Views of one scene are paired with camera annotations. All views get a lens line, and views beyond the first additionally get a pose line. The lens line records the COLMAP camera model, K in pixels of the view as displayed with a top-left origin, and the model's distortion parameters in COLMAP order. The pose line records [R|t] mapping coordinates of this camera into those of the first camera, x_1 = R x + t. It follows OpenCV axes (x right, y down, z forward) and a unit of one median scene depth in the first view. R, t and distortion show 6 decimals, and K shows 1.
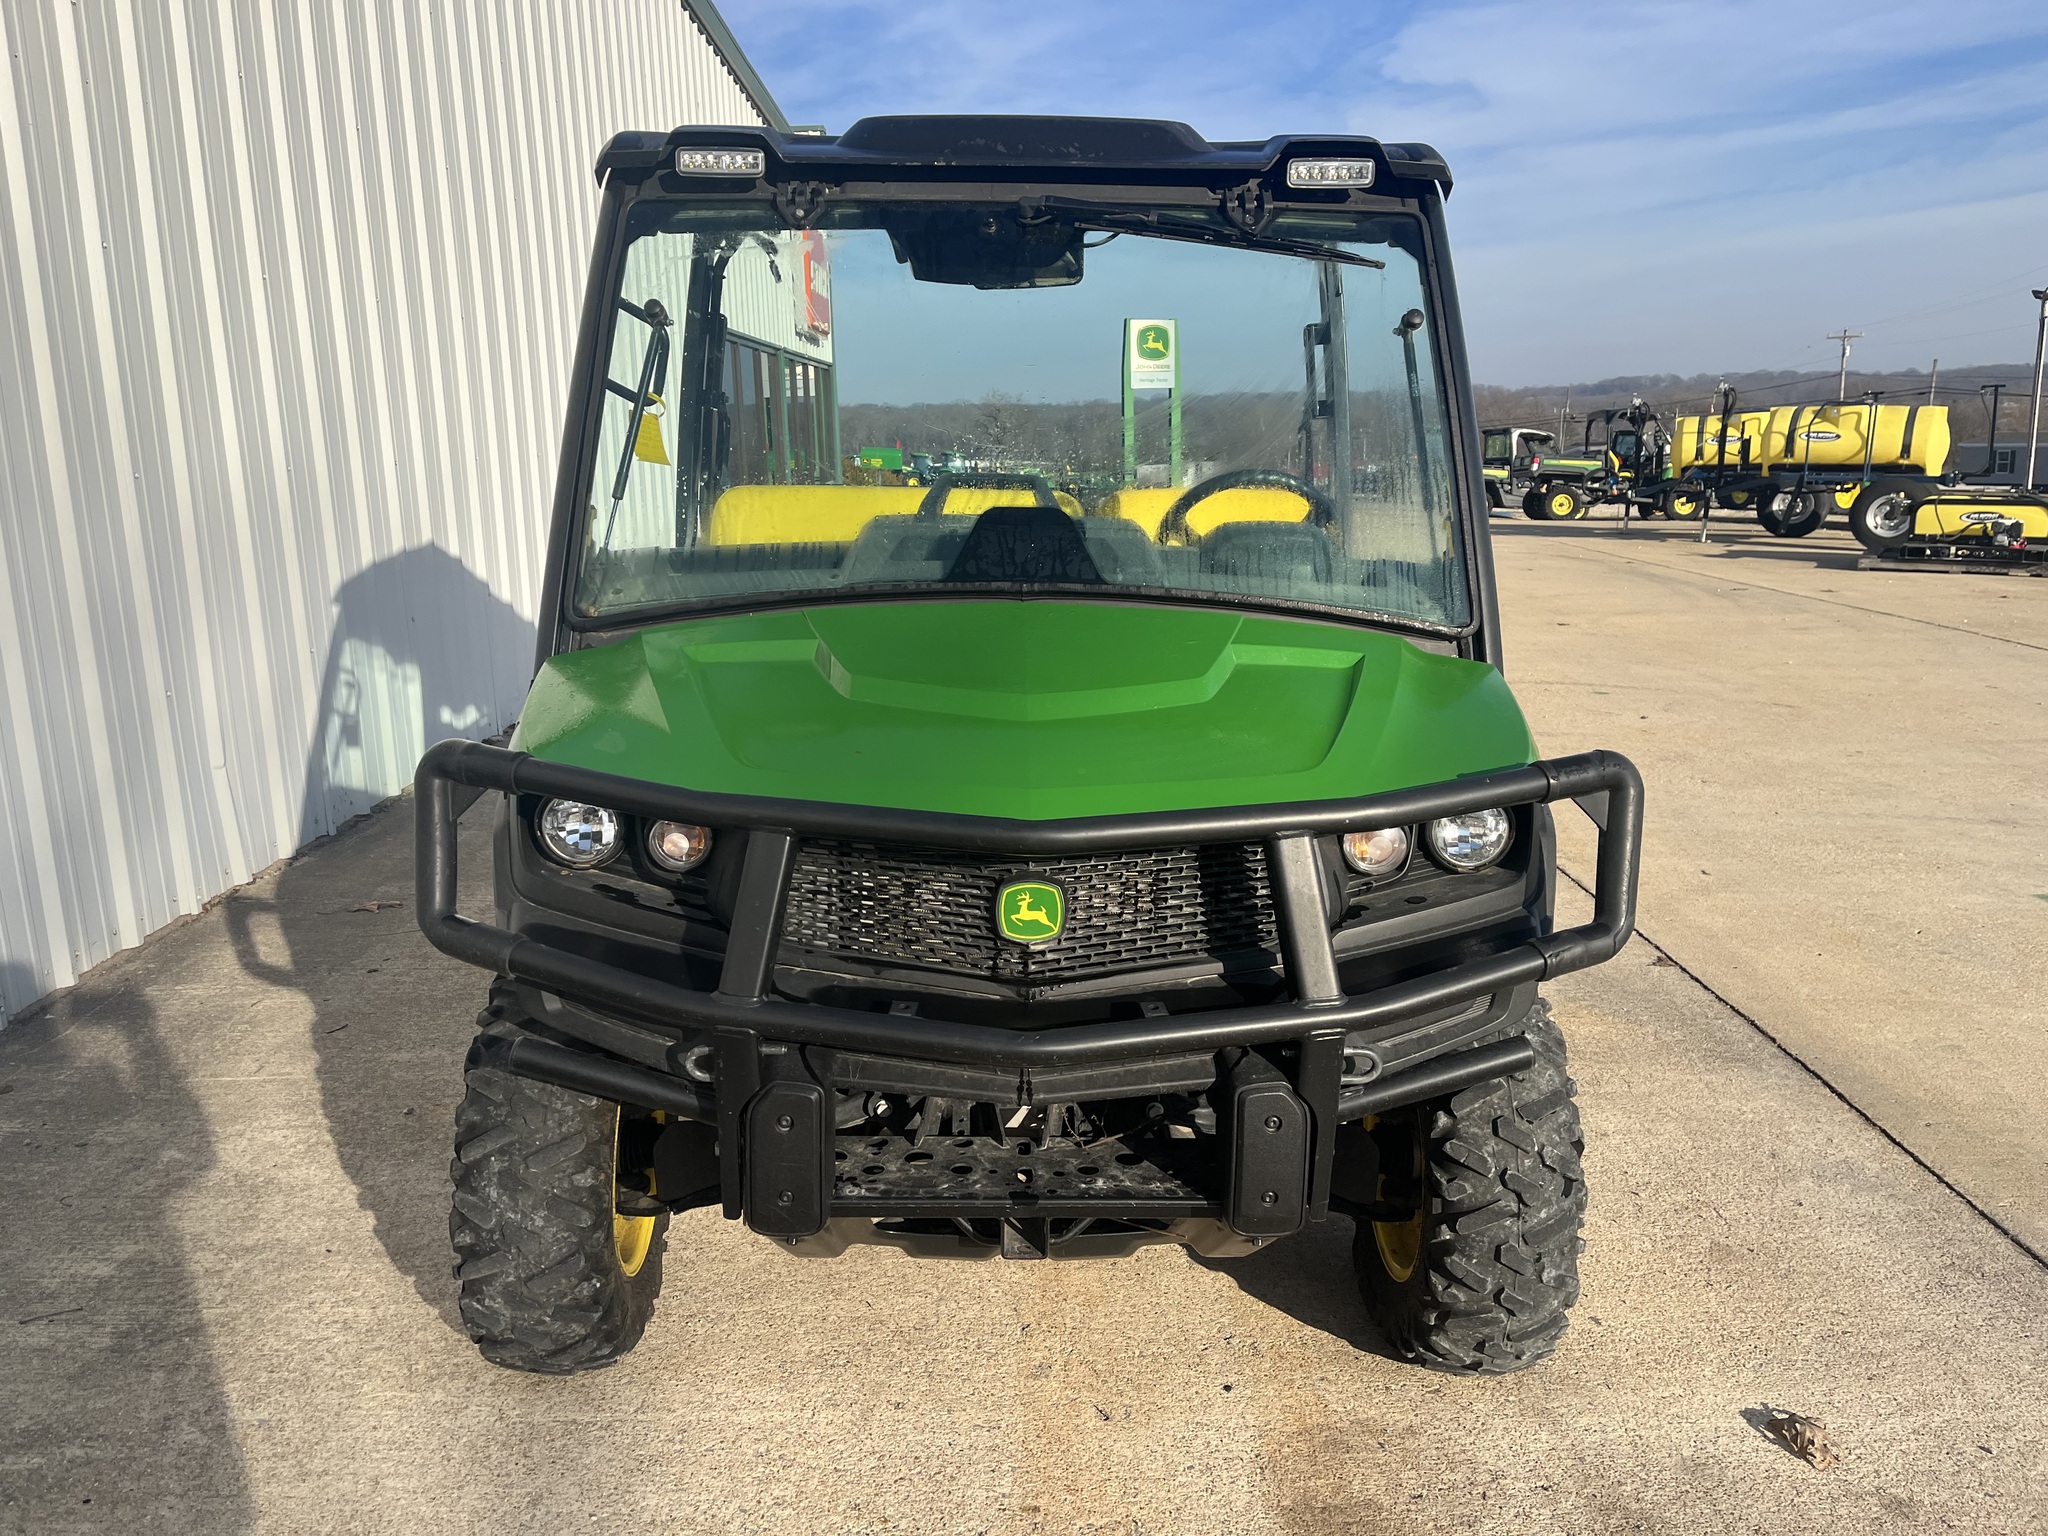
lens RADIAL K [[1573.8, 0, 1017.6], [0, 1573.8, 757.2], [0, 0, 1]] dist [0.060422, -0.052755]
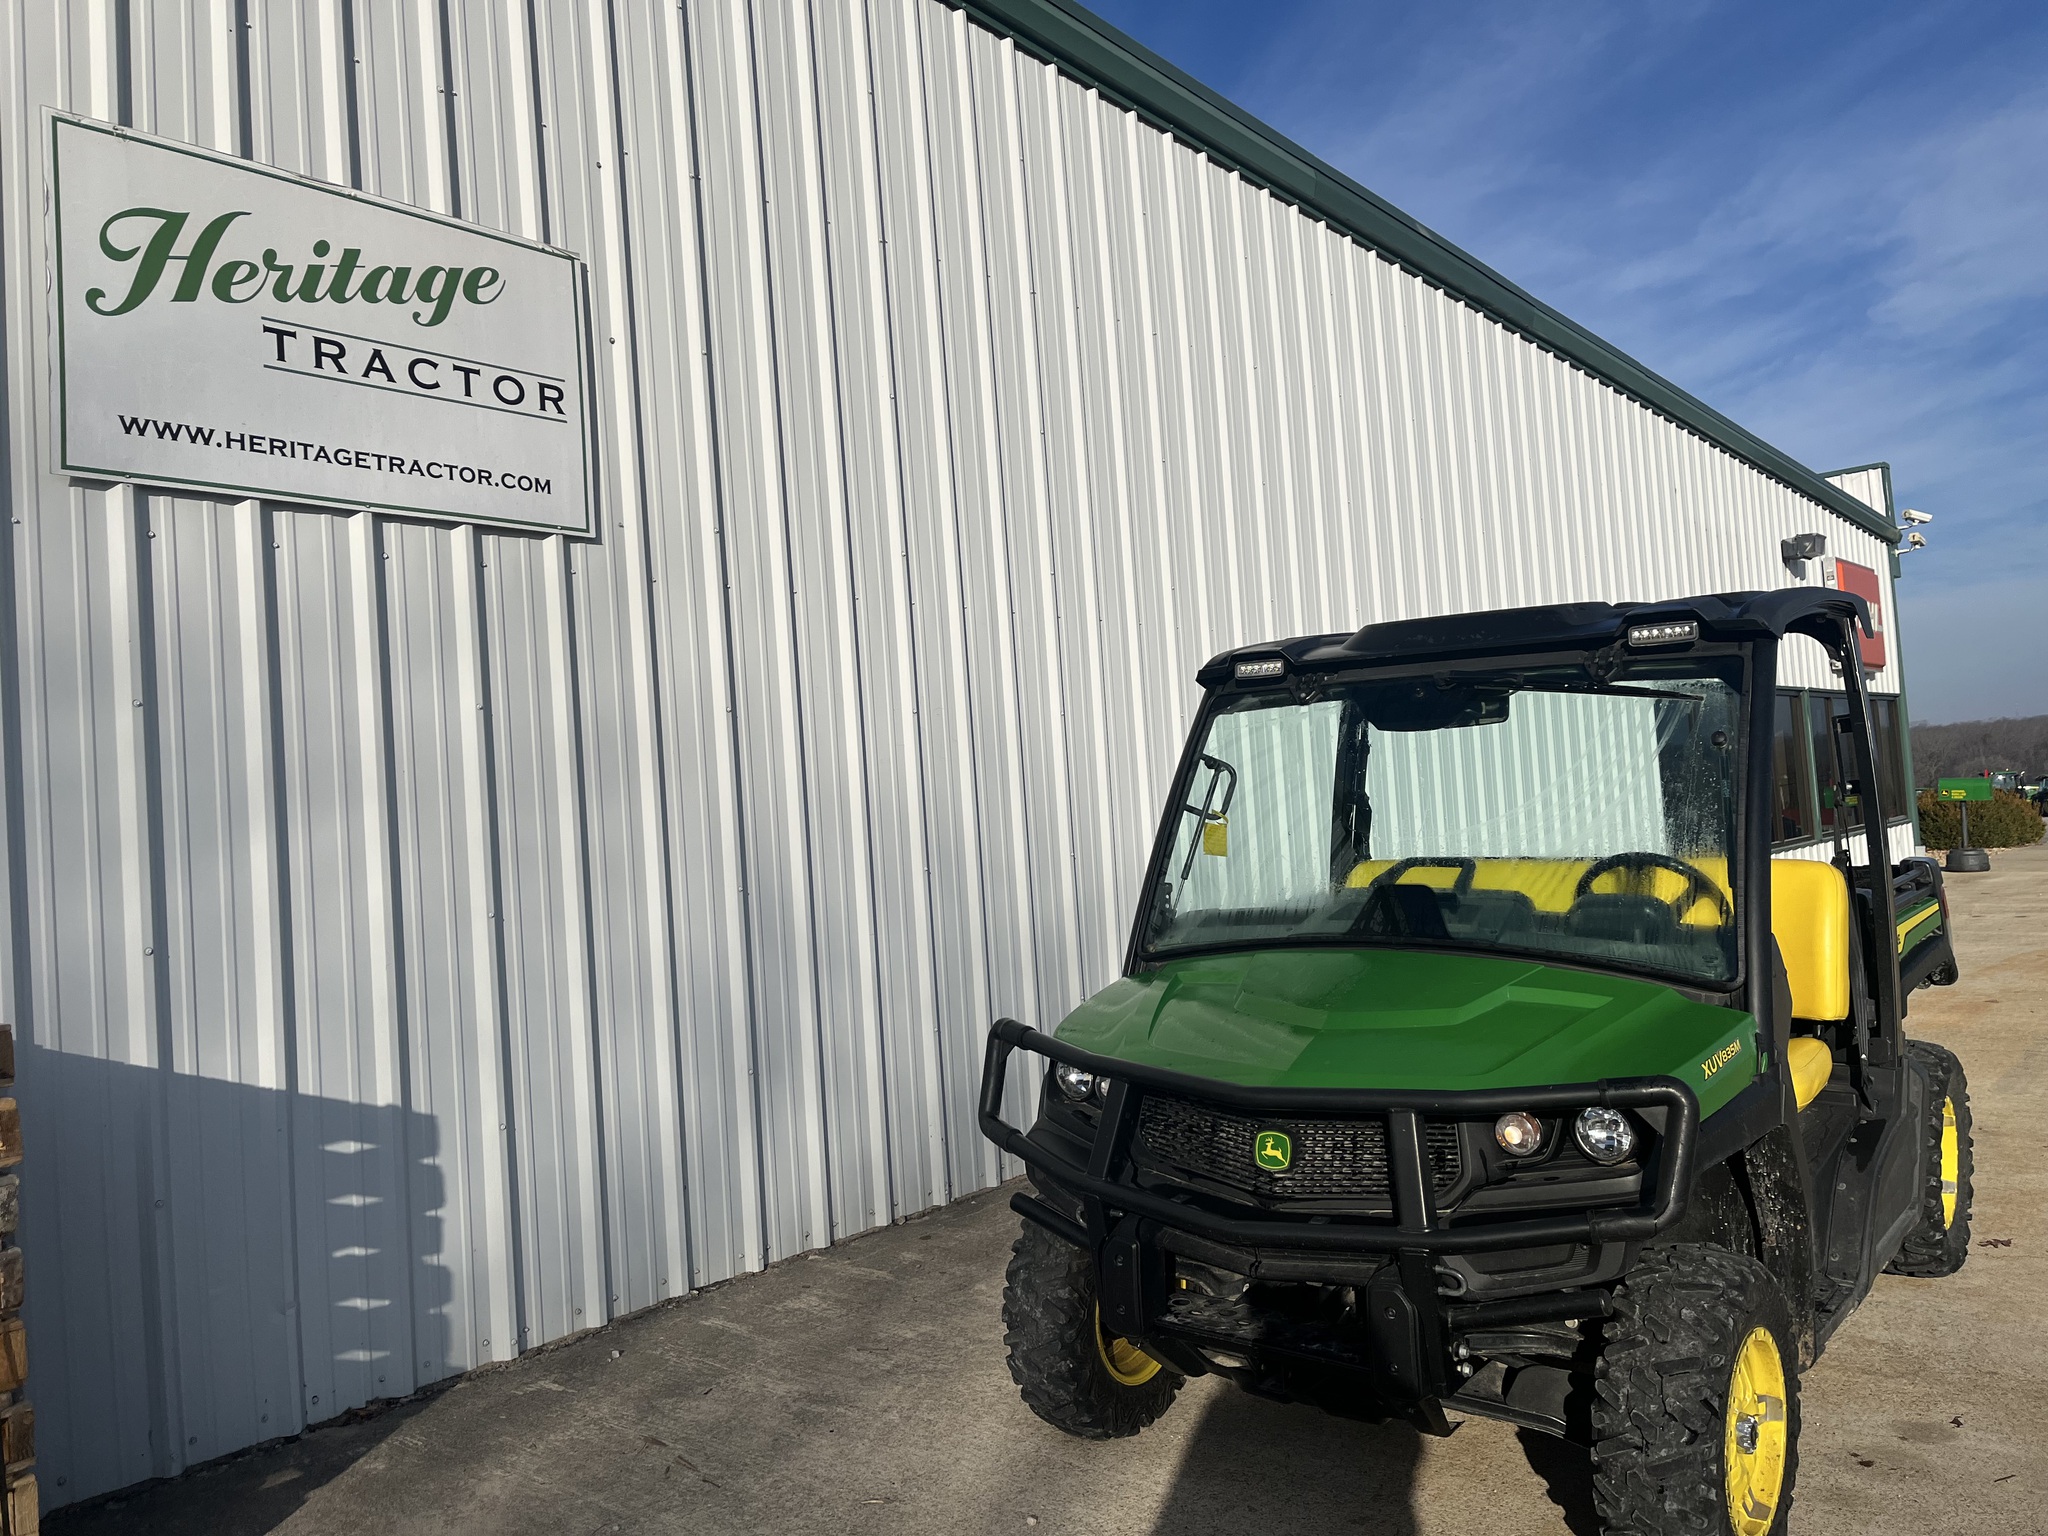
lens RADIAL K [[1494.8, 0, 1033.3], [0, 1494.8, 758.4], [0, 0, 1]] dist [0.097047, -0.102607]
pose [[0.786104, -0.050481, -0.616029, 0.686700], [-0.081292, 0.979558, -0.184006, 0.010133], [0.612725, 0.194727, 0.765931, -0.333605]]
